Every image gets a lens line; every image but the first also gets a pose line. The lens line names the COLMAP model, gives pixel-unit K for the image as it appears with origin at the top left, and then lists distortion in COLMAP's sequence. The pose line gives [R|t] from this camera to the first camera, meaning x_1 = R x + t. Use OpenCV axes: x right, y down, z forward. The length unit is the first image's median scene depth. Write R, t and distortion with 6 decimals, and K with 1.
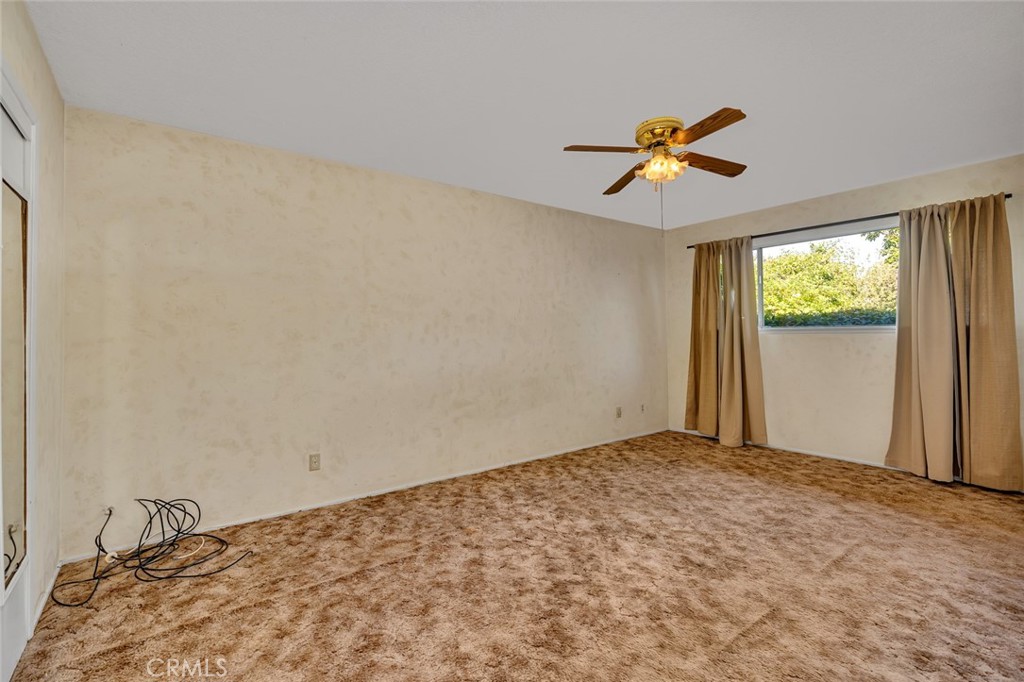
lens RADIAL K [[469.4, 0, 511.1], [0, 469.4, 337.3], [0, 0, 1]] dist [-0.001108, -0.000190]
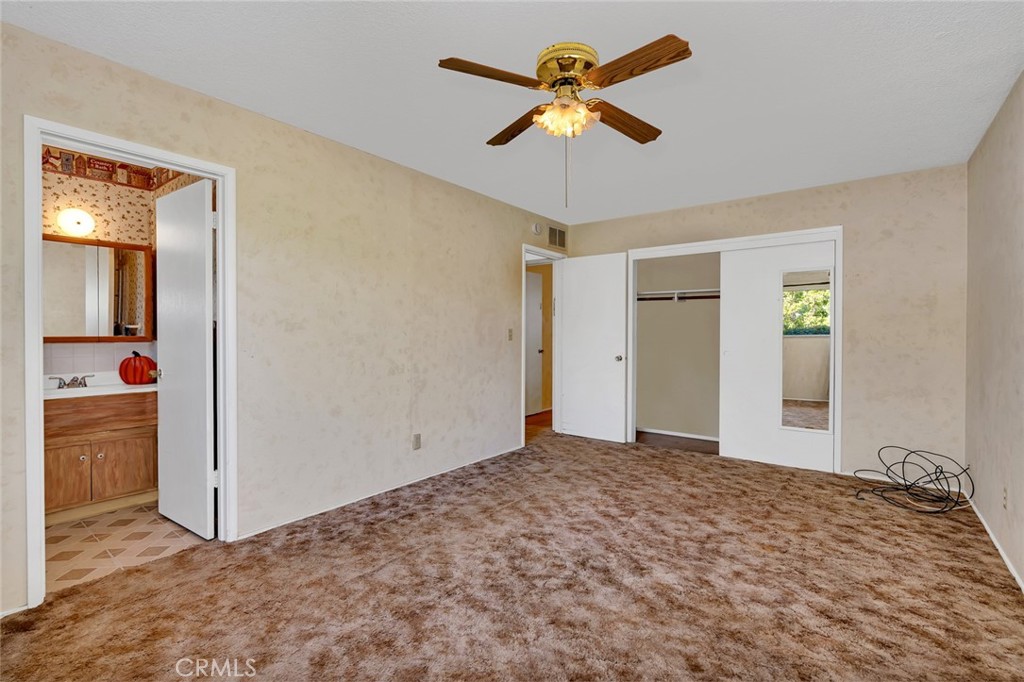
lens RADIAL K [[469.4, 0, 514.2], [0, 469.4, 337.1], [0, 0, 1]] dist [-0.001108, -0.000190]
pose [[-0.963235, 0.011610, -0.268408, 0.665983], [0.008637, 0.999888, 0.012257, -0.010608], [0.268520, 0.009489, -0.963227, 1.858881]]
